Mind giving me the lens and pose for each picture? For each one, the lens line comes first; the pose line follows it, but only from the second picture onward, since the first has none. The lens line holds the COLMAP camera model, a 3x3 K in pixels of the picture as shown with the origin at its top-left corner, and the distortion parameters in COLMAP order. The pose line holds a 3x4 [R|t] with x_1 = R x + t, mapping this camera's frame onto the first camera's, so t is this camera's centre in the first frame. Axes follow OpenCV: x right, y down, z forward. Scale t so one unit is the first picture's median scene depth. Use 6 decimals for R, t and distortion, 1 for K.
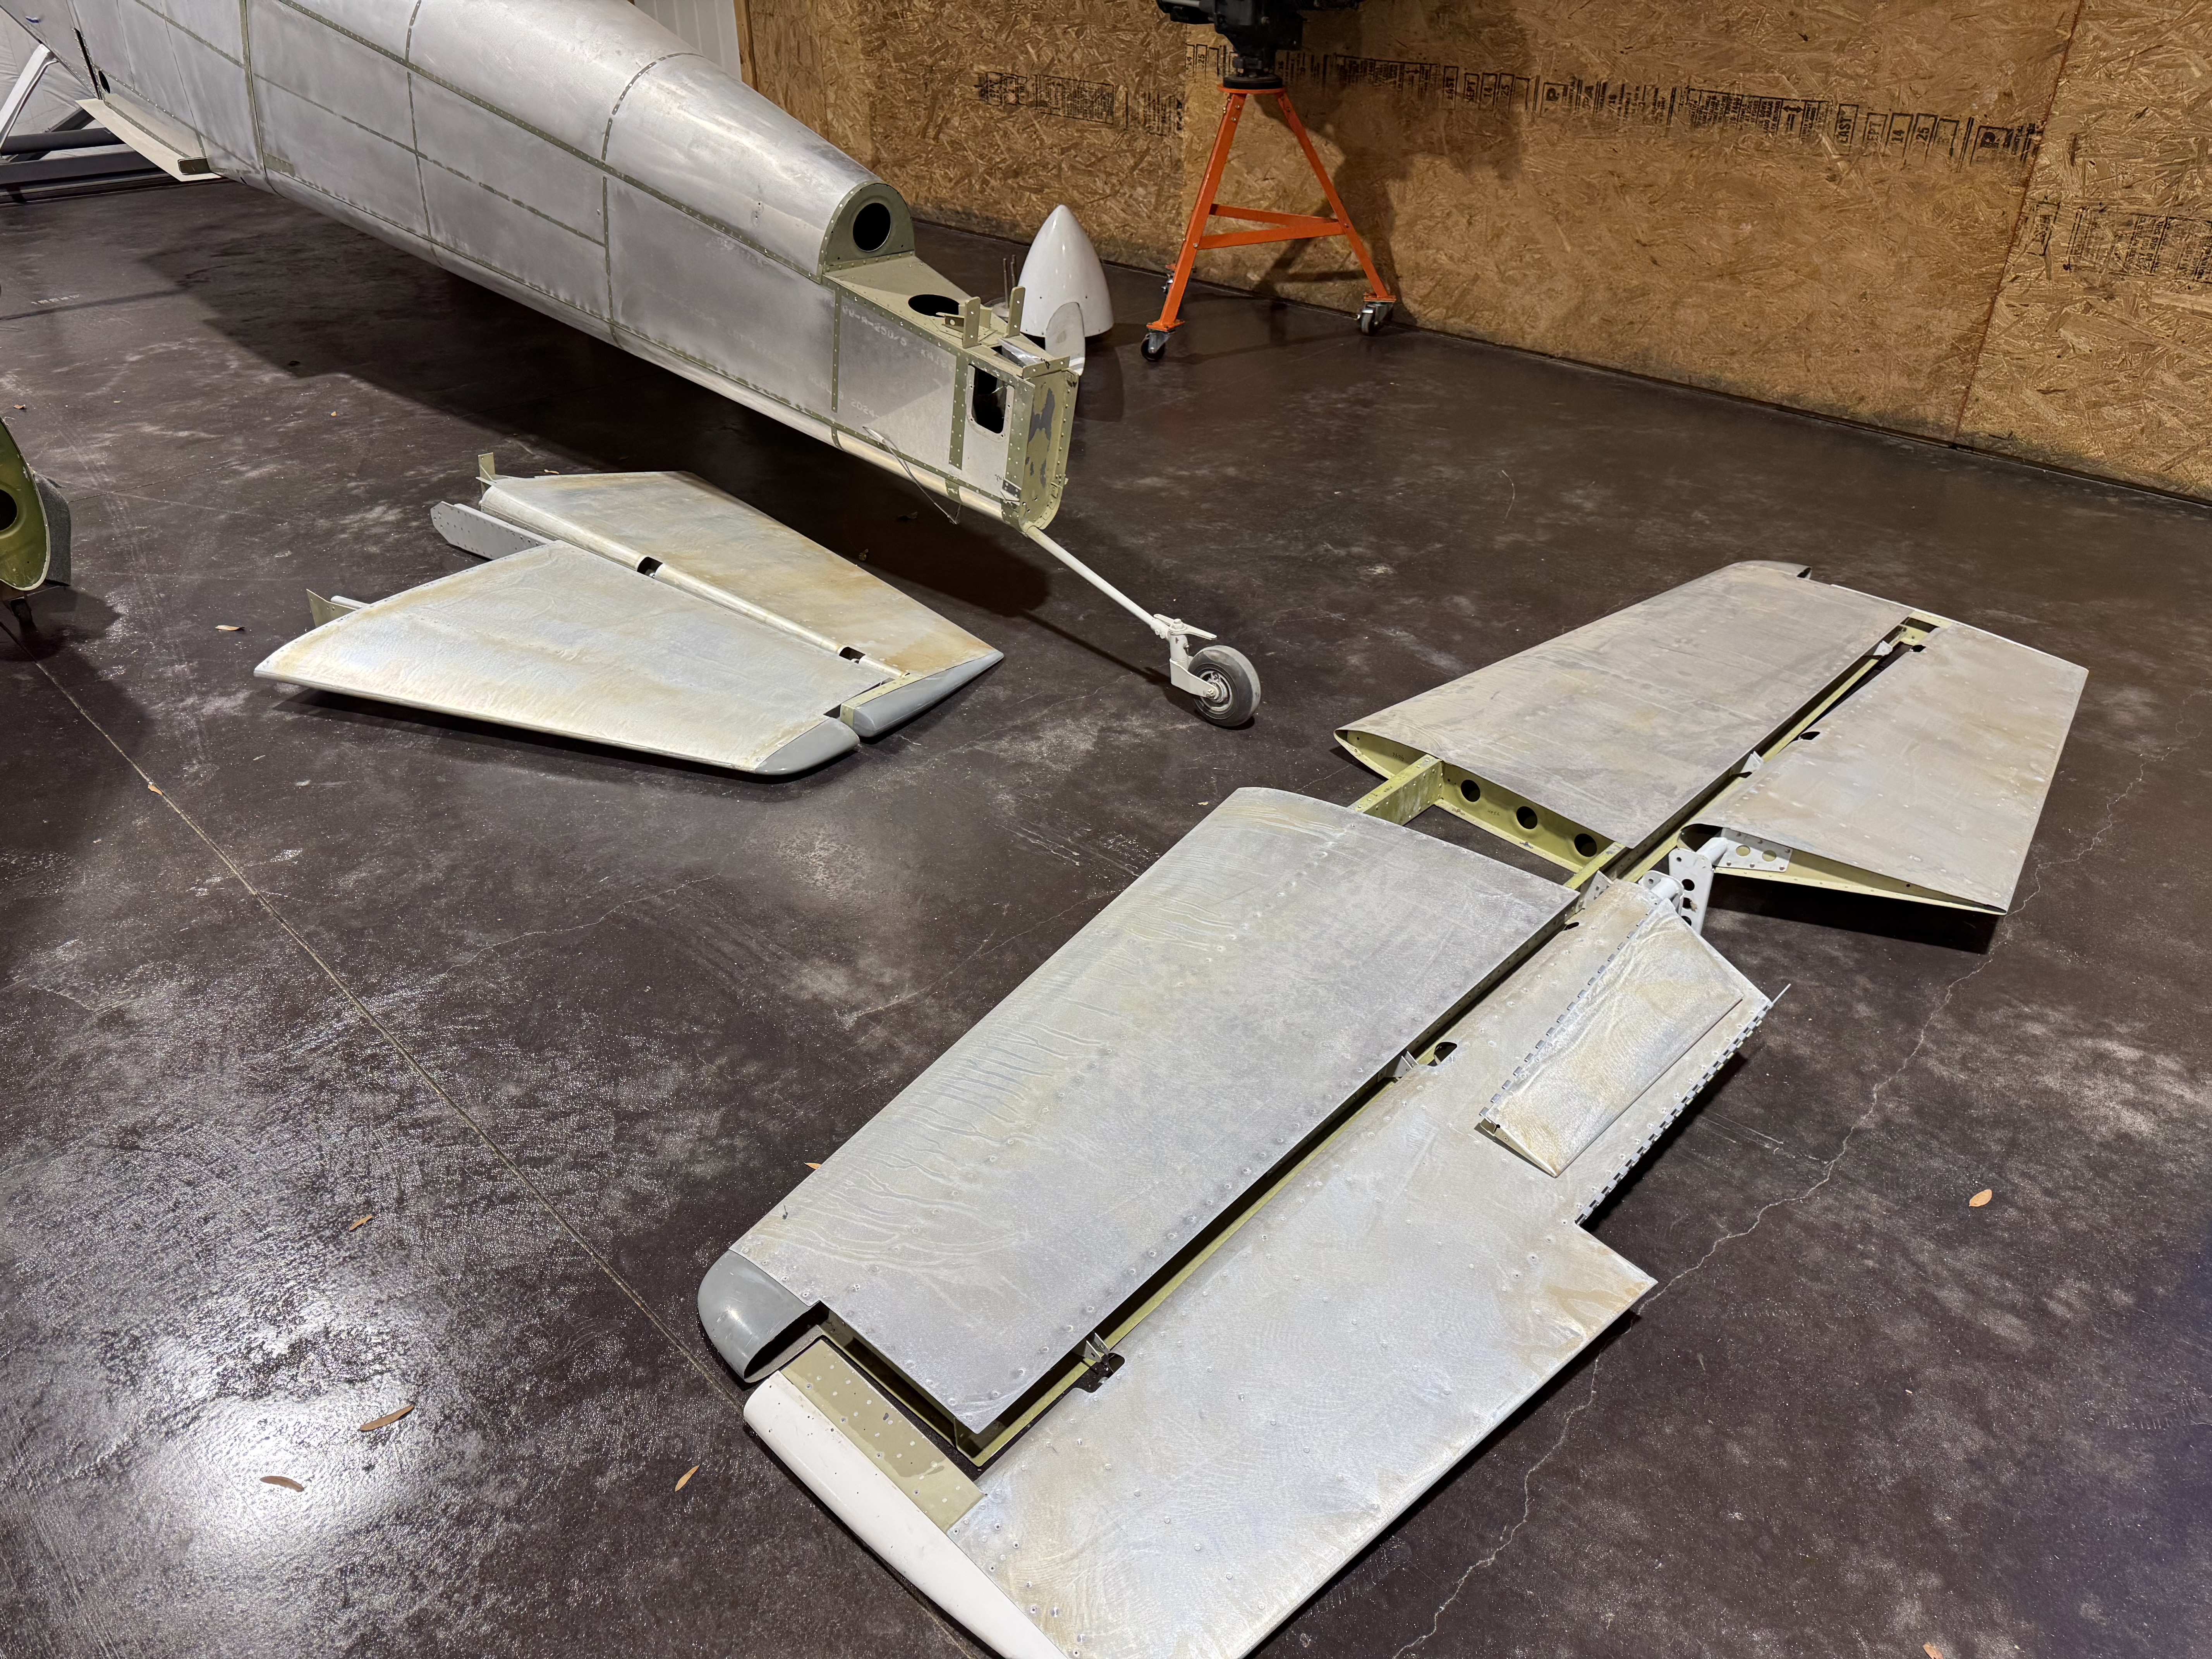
lens RADIAL K [[1560.8, 0, 1102.7], [0, 1560.8, 831.7], [0, 0, 1]] dist [0.041740, -0.049737]
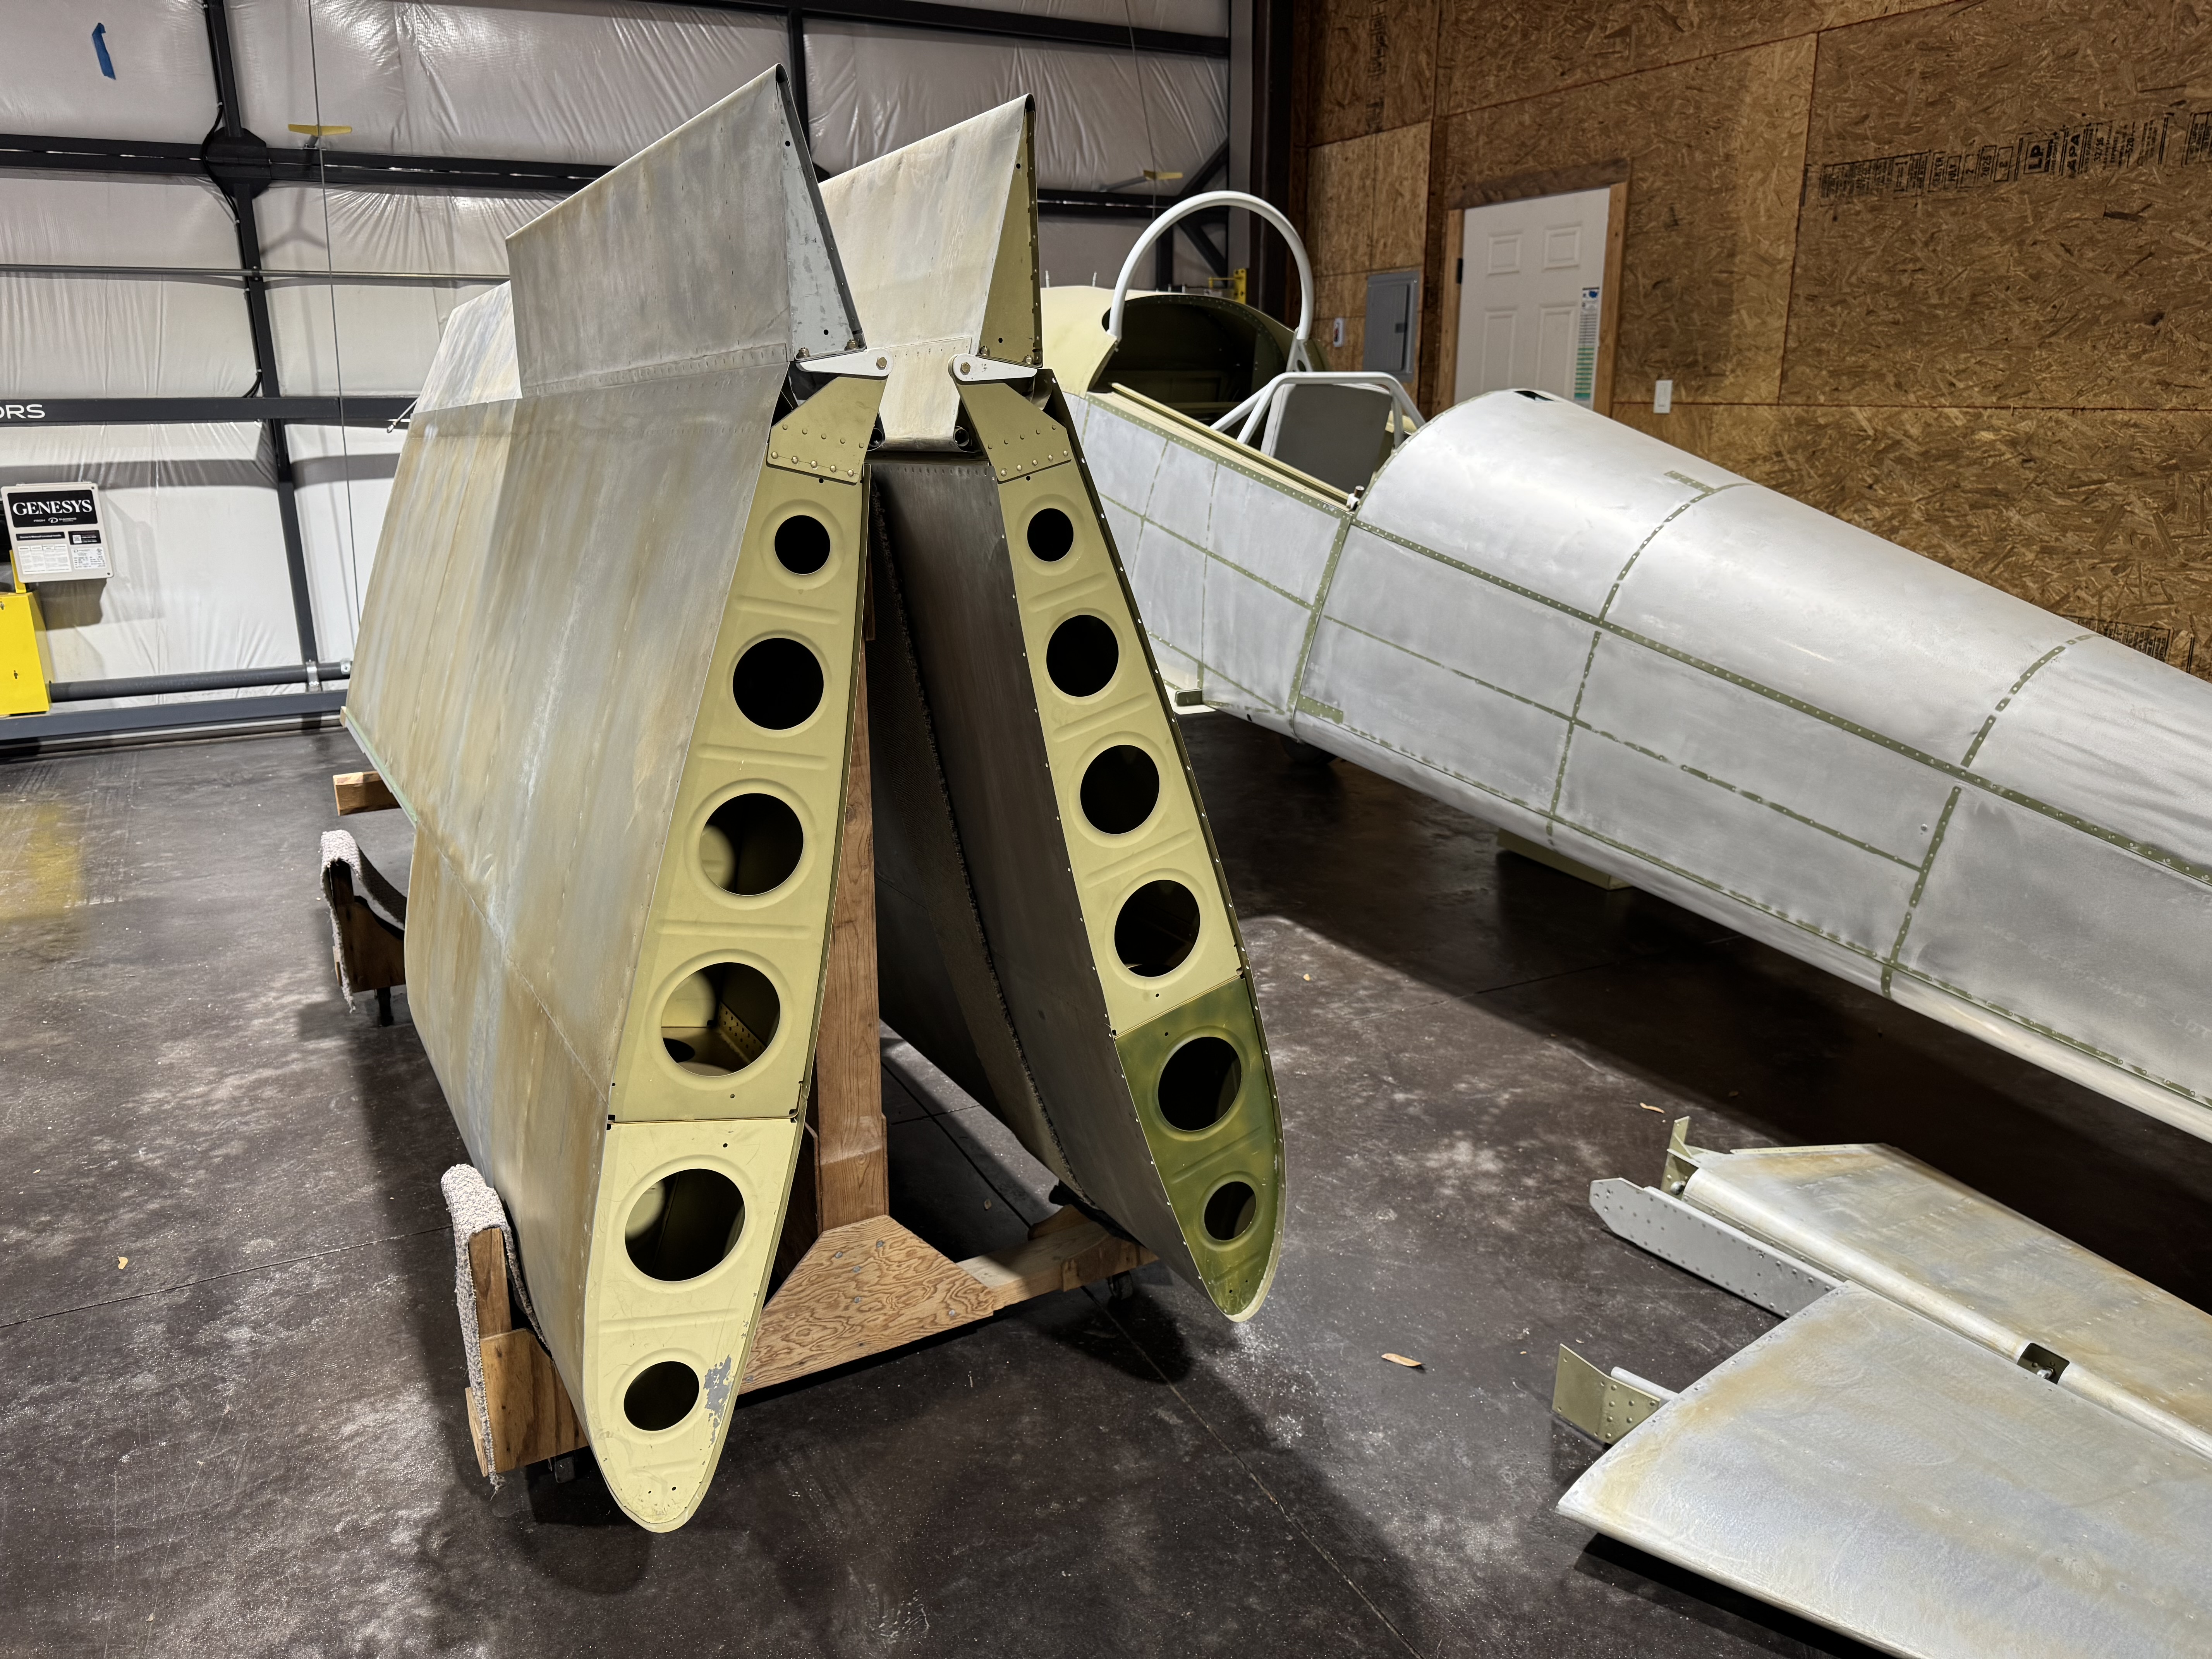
lens RADIAL K [[1560.8, 0, 1101.0], [0, 1560.8, 829.8], [0, 0, 1]] dist [0.041740, -0.049737]
pose [[0.954056, 0.075427, -0.289978, -0.412524], [-0.151070, 0.956872, -0.248141, -0.134526], [0.258755, 0.280547, 0.924305, 0.198000]]
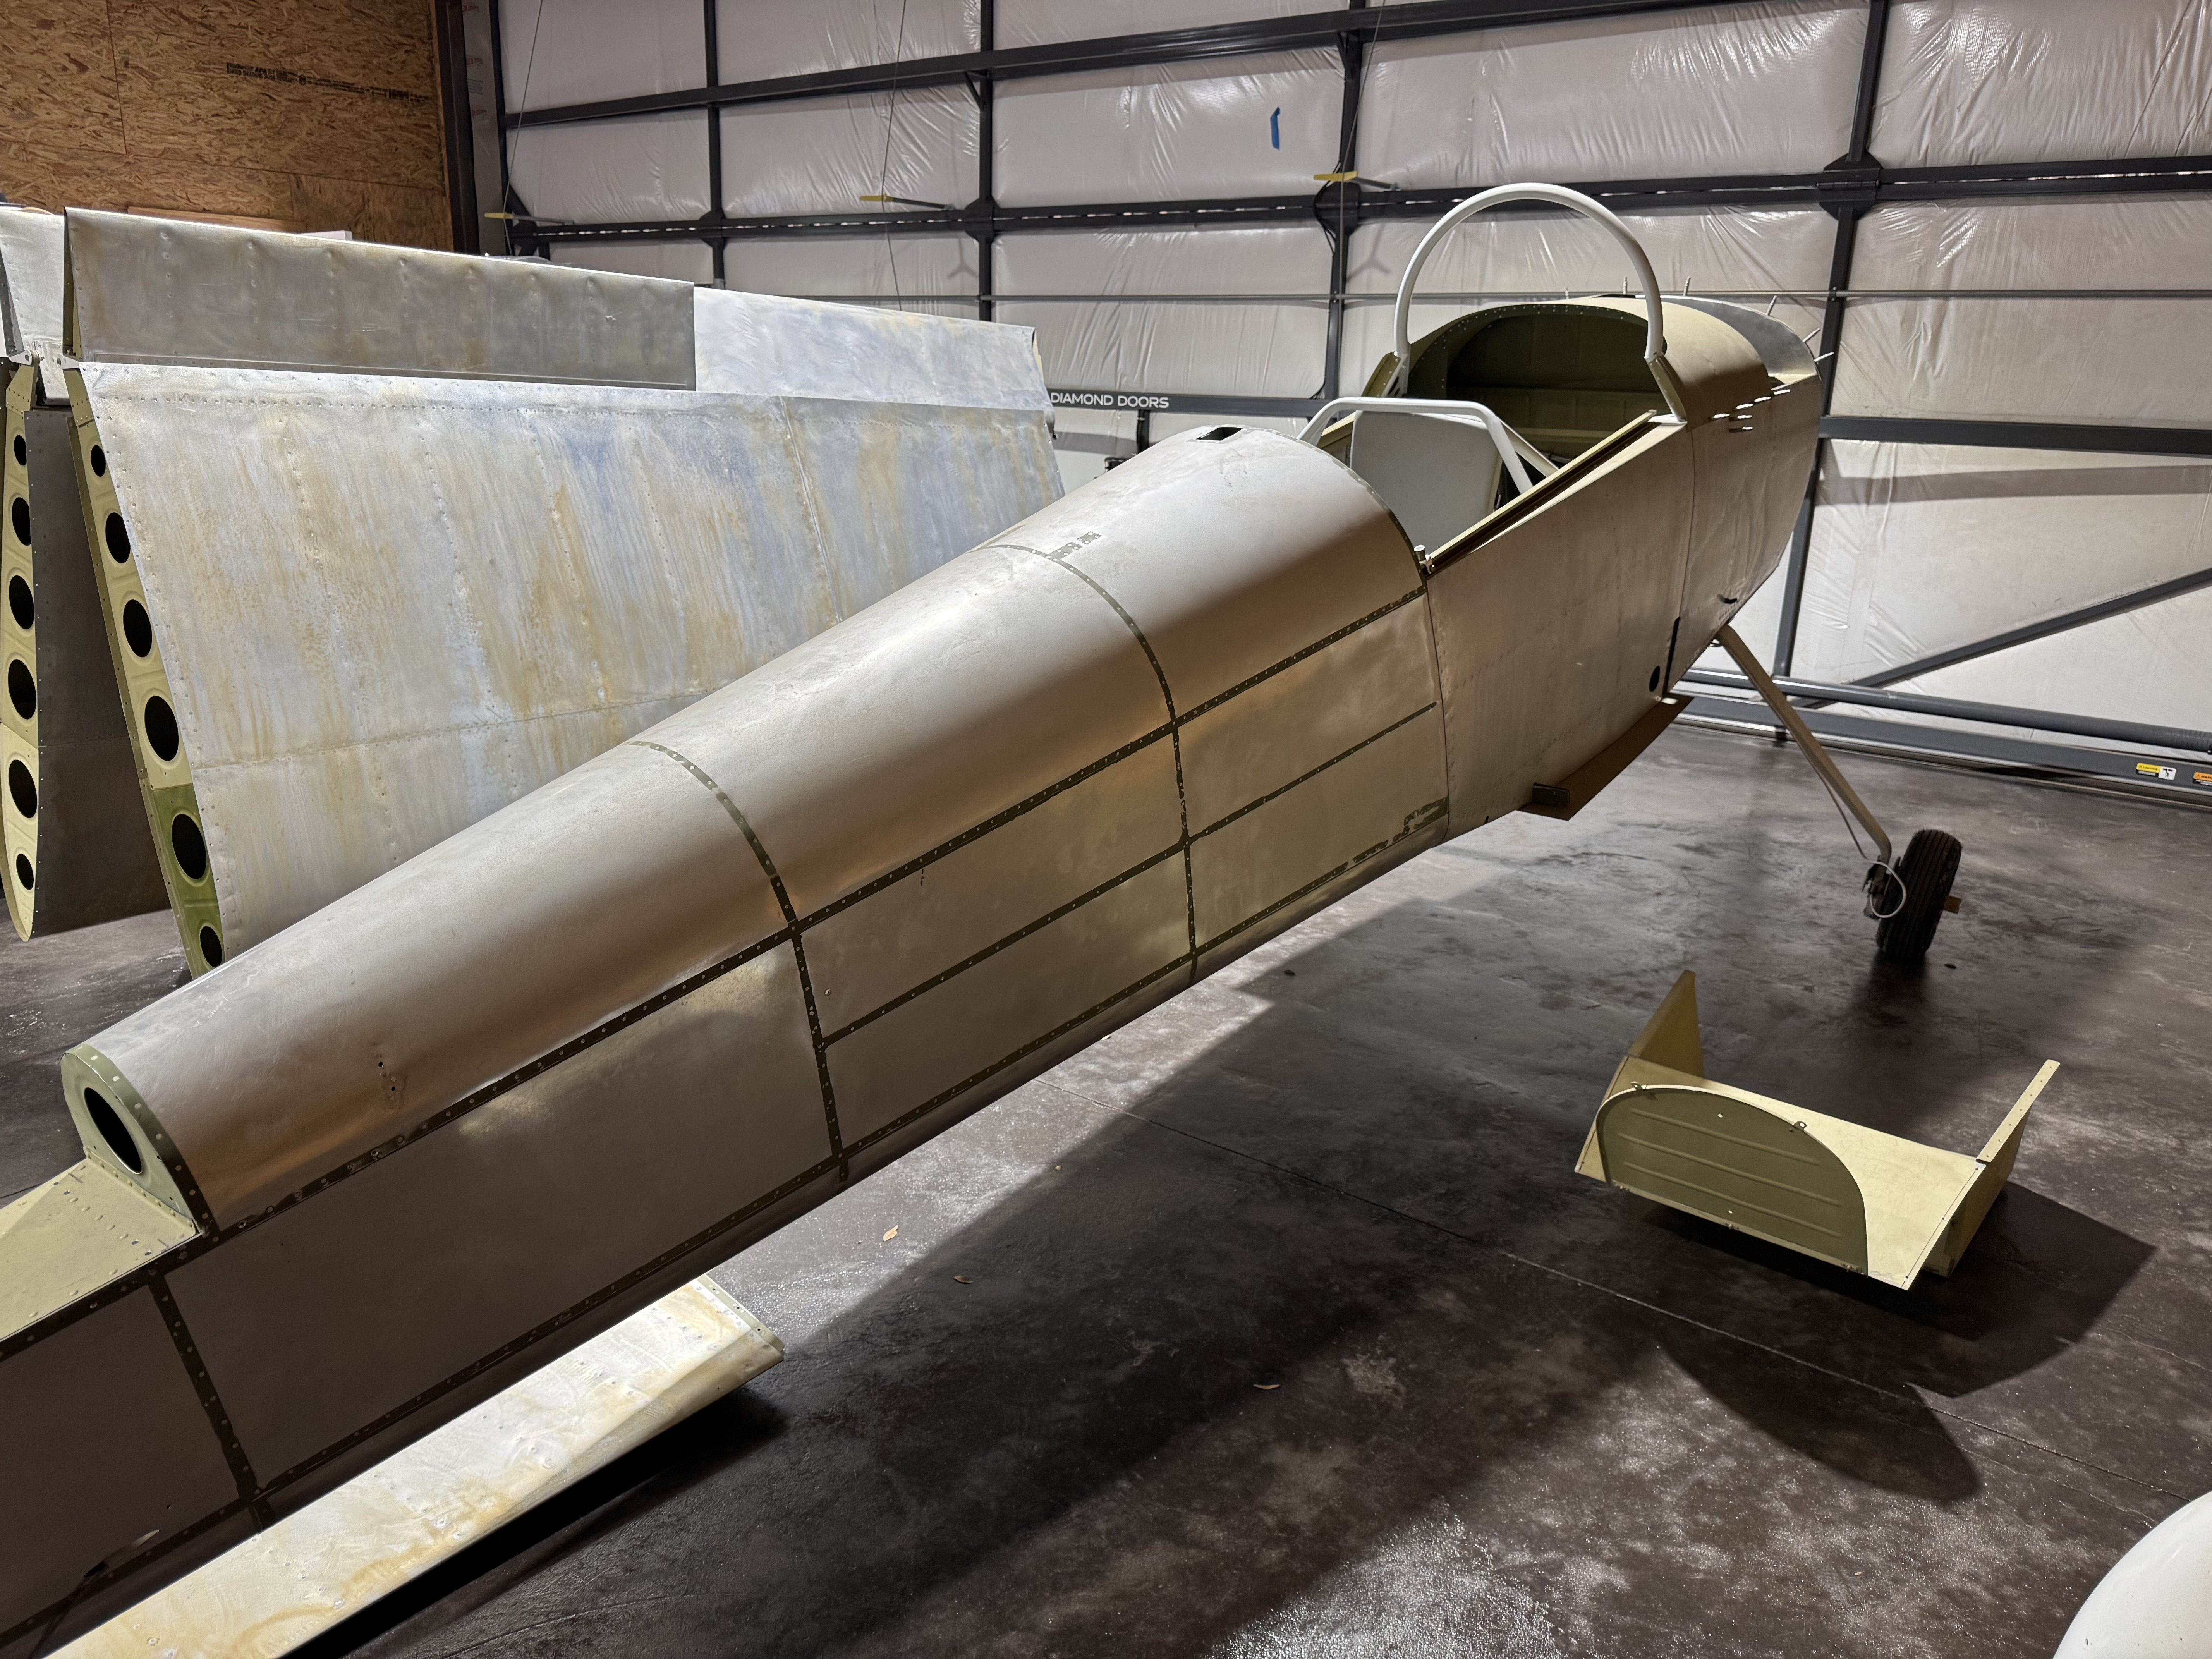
lens RADIAL K [[1560.8, 0, 1109.7], [0, 1560.8, 815.7], [0, 0, 1]] dist [0.041740, -0.049737]
pose [[0.154712, 0.274858, -0.948956, 0.257342], [-0.544221, 0.825363, 0.150334, -0.549740], [0.824553, 0.493183, 0.277277, 0.840926]]
